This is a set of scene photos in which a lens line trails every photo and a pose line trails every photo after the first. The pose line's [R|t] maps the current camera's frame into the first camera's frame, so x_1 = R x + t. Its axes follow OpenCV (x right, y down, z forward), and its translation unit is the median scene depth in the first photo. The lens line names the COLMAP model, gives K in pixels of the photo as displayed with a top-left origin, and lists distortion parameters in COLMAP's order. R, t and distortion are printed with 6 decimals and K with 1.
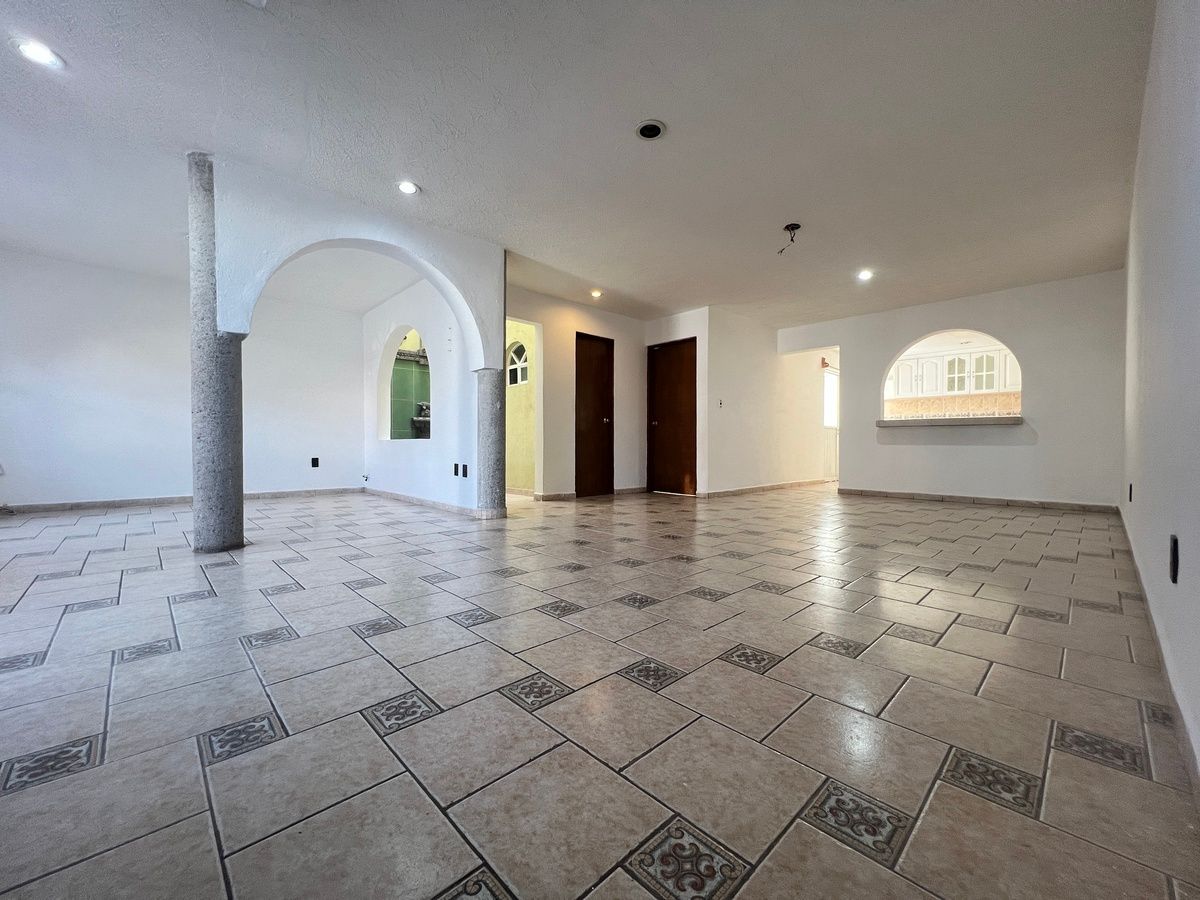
lens RADIAL K [[480.9, 0, 601.0], [0, 480.9, 452.9], [0, 0, 1]] dist [0.001468, -0.000245]
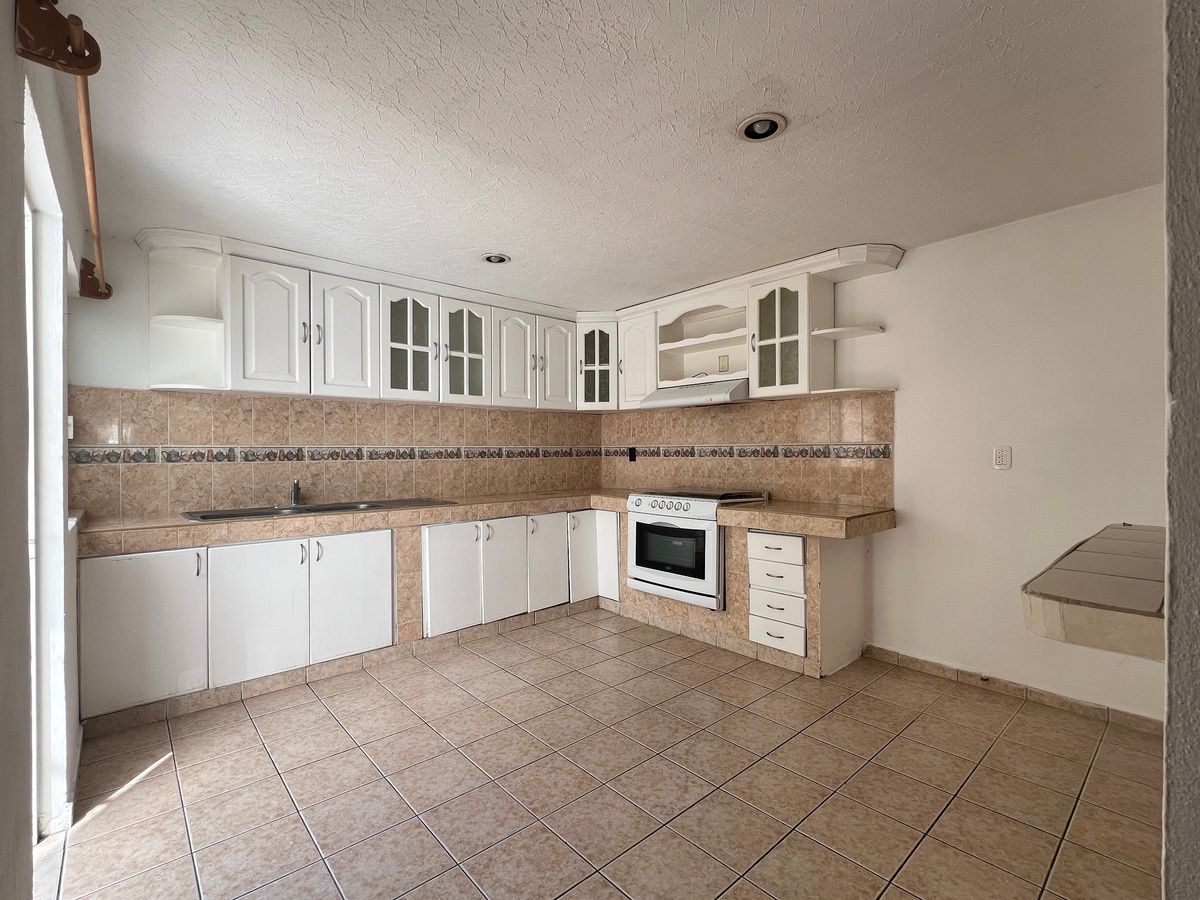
lens RADIAL K [[540.5, 0, 600.0], [0, 540.5, 450.0], [0, 0, 1]] dist [-0.001339, -0.000106]
pose [[0.043013, 0.007149, 0.999049, 0.344291], [0.023382, 0.999693, -0.008160, -0.078388], [-0.998801, 0.023711, 0.042832, 0.854688]]
